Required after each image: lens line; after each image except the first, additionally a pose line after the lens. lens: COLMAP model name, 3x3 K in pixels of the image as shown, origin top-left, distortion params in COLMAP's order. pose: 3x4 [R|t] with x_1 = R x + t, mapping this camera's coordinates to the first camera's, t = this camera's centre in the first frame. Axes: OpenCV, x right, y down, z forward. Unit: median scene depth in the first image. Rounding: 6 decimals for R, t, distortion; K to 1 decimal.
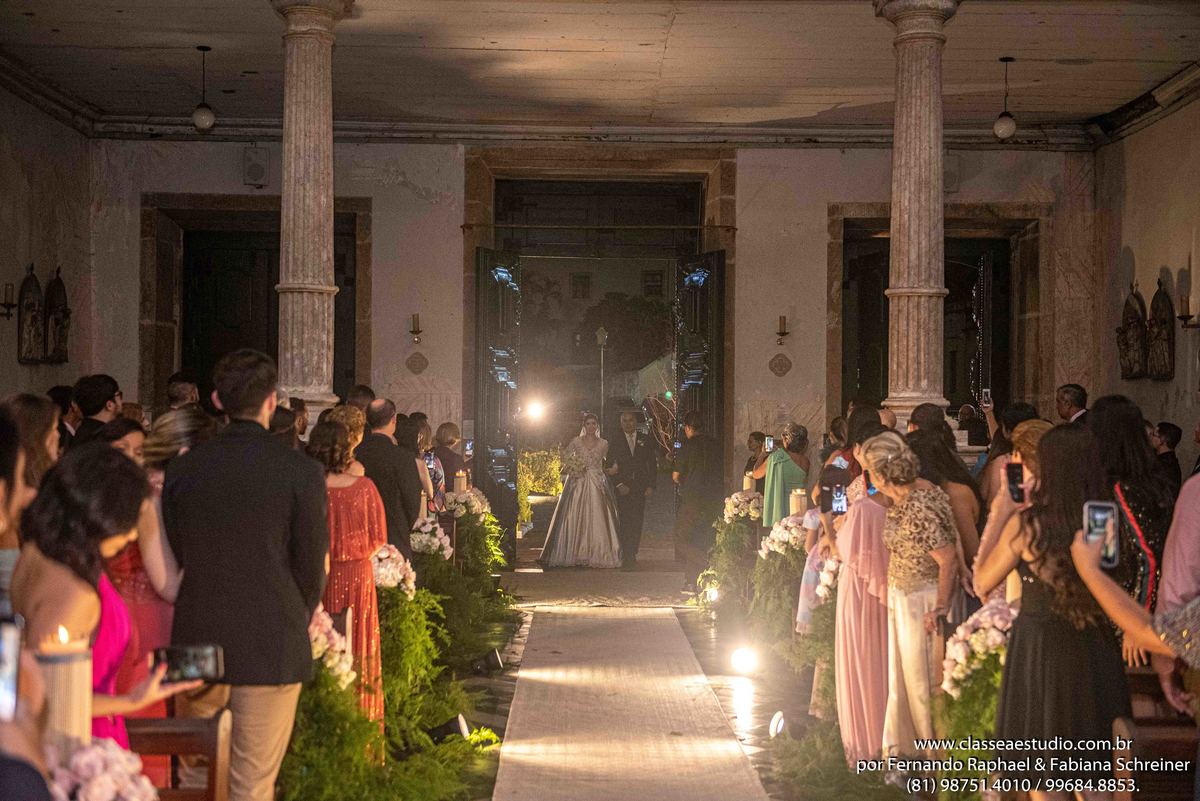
lens RADIAL K [[1599.6, 0, 600.0], [0, 1599.6, 400.5], [0, 0, 1]] dist [0.151968, -0.073402]
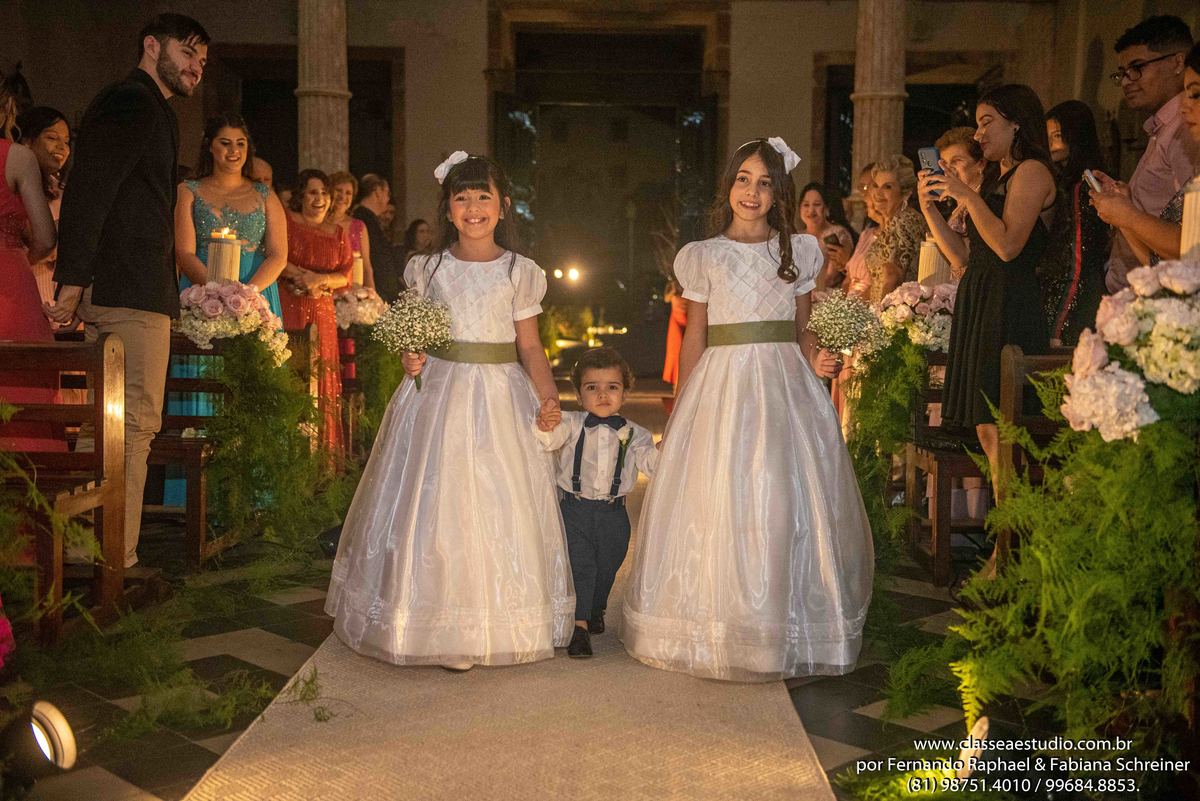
lens RADIAL K [[1349.7, 0, 600.0], [0, 1349.7, 400.5], [0, 0, 1]] dist [0.073558, 0.032485]
pose [[0.999561, 0.003832, -0.029386, 0.035528], [-0.001310, 0.996350, 0.085356, 0.059846], [0.029606, -0.085280, 0.995917, 0.060440]]
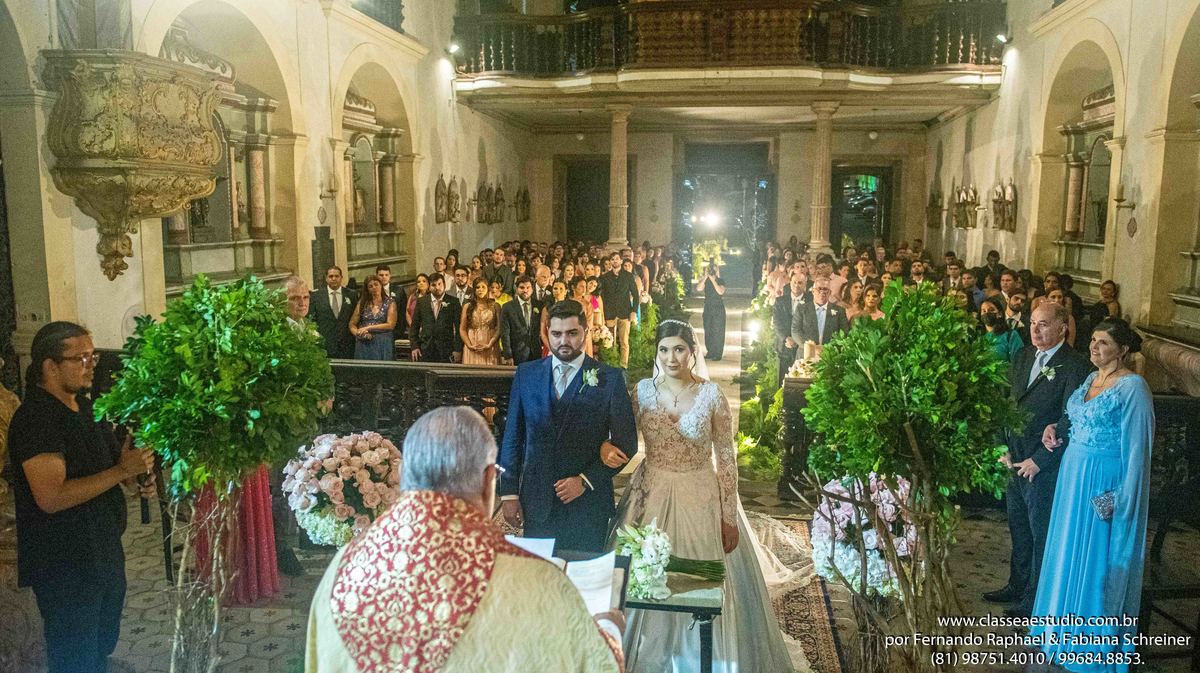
lens RADIAL K [[866.9, 0, 600.0], [0, 866.9, 336.5], [0, 0, 1]] dist [-0.033796, -0.005525]
pose [[0.984266, 0.023879, -0.175070, 0.079941], [0.003422, 0.988063, 0.154010, -0.078123], [0.176658, -0.152186, 0.972436, -0.659793]]
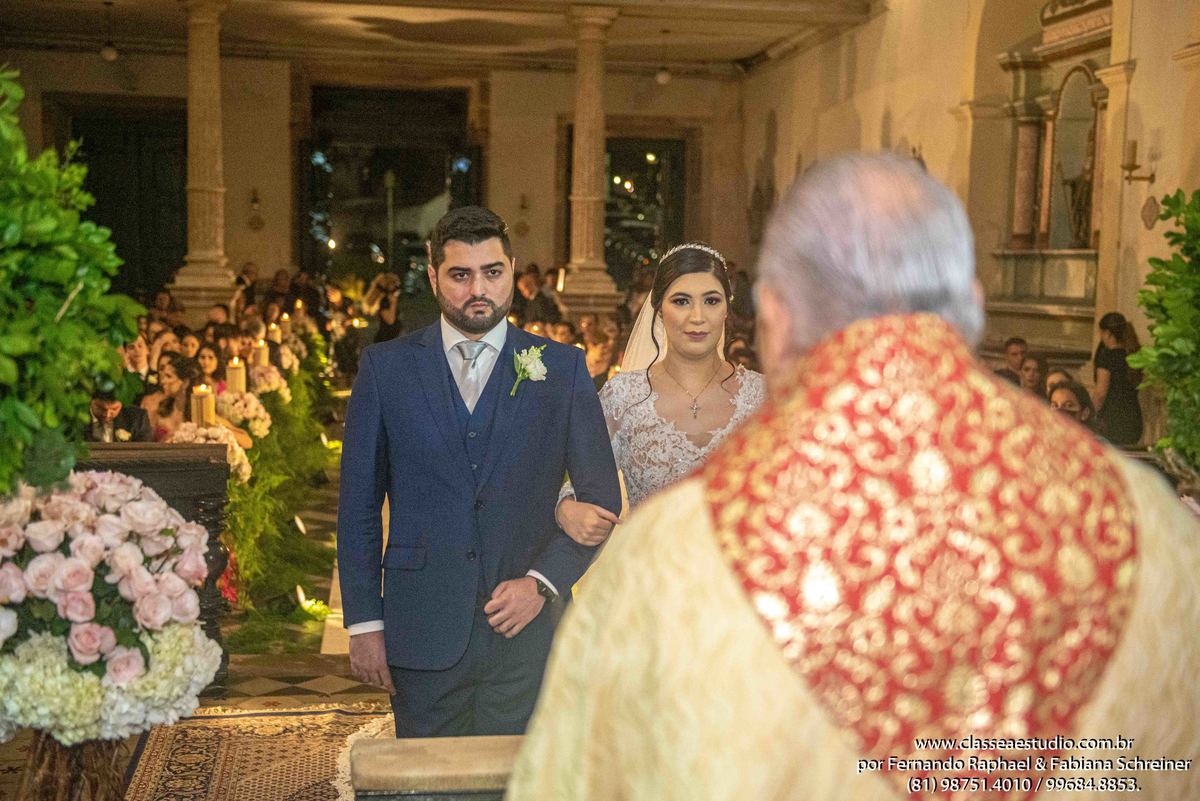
lens RADIAL K [[1599.6, 0, 600.0], [0, 1599.6, 400.5], [0, 0, 1]] dist [0.151968, -0.073402]
pose [[0.991228, -0.001375, 0.132158, -0.008407], [-0.012860, 0.994197, 0.106799, -0.037264], [-0.131538, -0.107562, 0.985458, -0.637648]]
